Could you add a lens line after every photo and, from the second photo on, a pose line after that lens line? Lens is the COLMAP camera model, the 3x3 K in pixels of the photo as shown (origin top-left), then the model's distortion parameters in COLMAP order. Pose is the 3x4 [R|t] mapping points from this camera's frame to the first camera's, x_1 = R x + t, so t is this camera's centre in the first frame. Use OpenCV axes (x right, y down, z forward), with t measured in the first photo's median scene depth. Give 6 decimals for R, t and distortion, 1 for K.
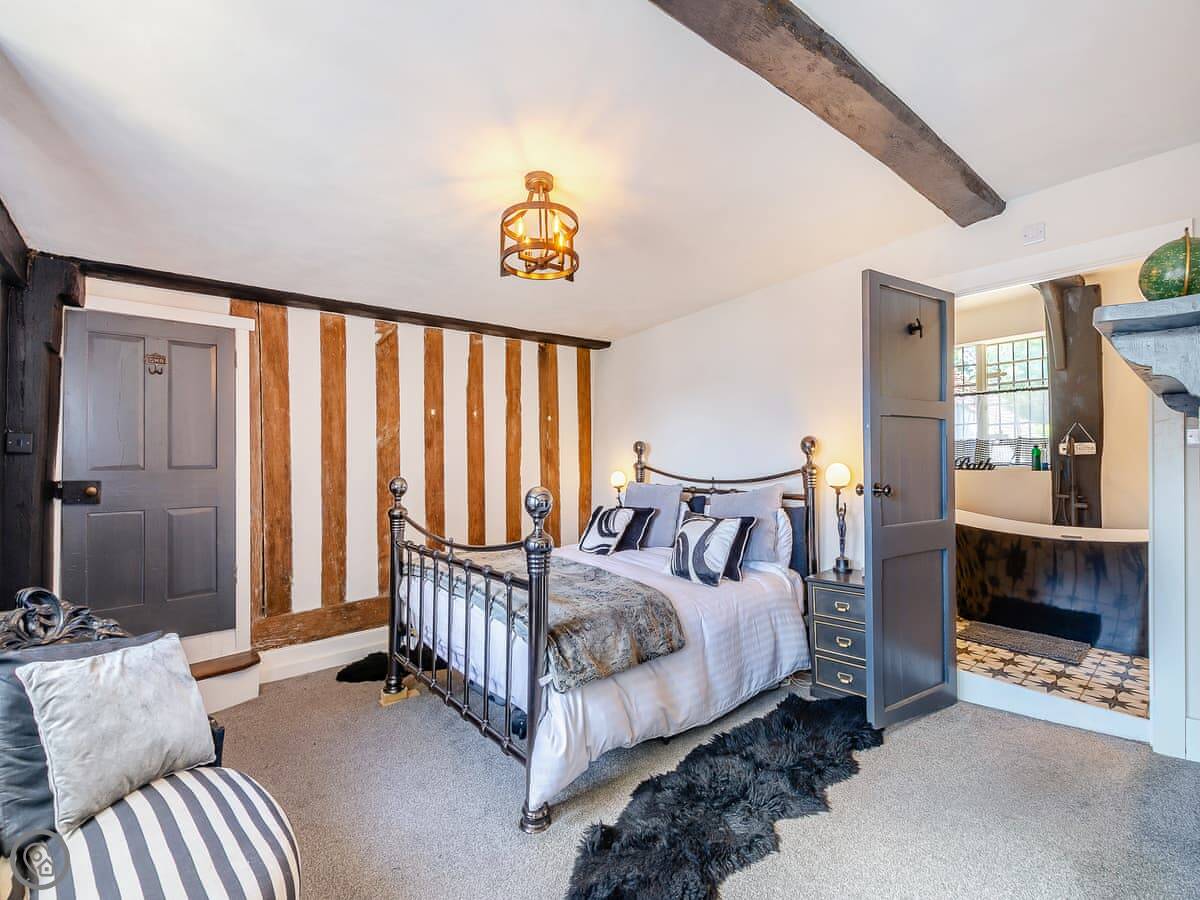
lens RADIAL K [[524.2, 0, 600.0], [0, 524.2, 450.0], [0, 0, 1]] dist [0.001735, -0.000047]
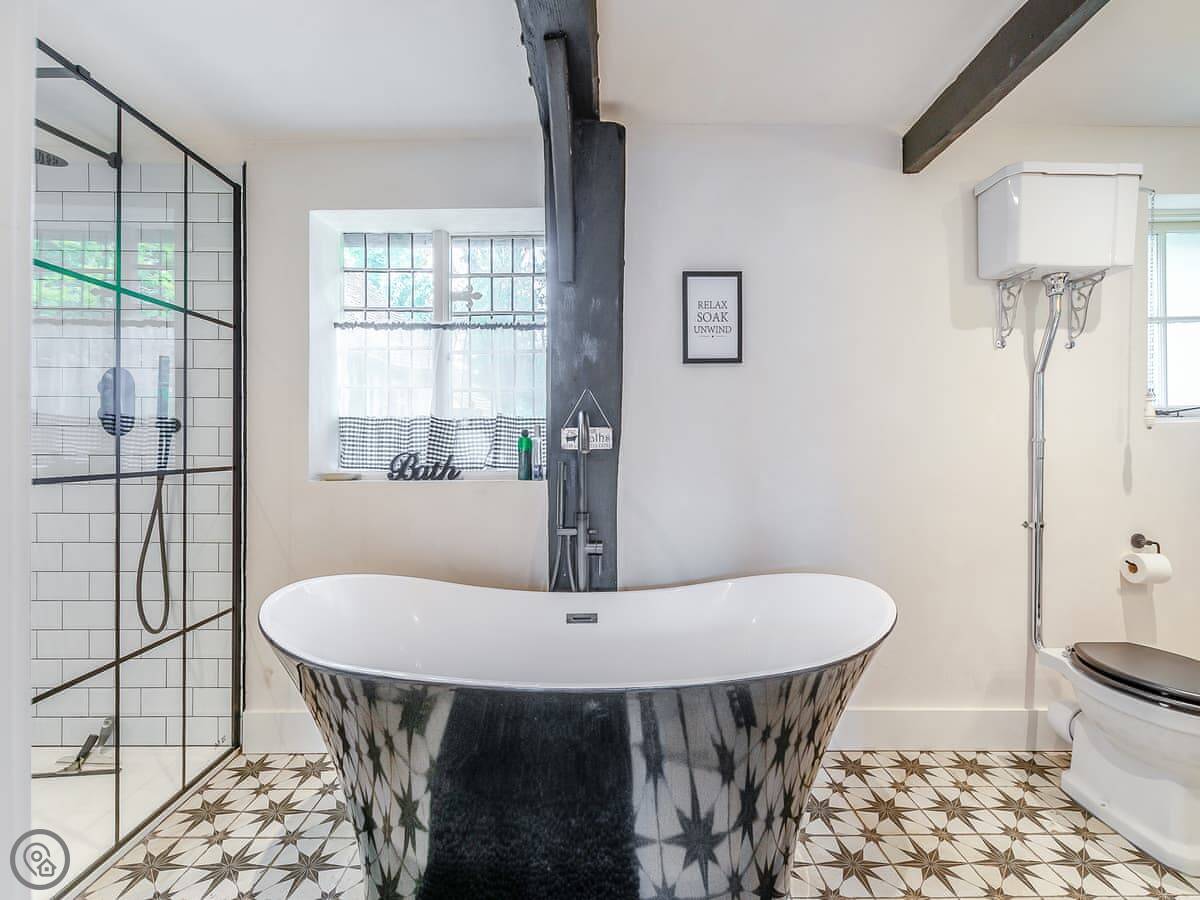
lens RADIAL K [[524.2, 0, 600.0], [0, 524.2, 450.0], [0, 0, 1]] dist [0.001735, -0.000047]
pose [[0.638607, 0.004370, 0.769521, 0.482545], [-0.017266, 0.999813, 0.008651, 0.003900], [-0.769340, -0.018811, 0.638563, 0.615892]]
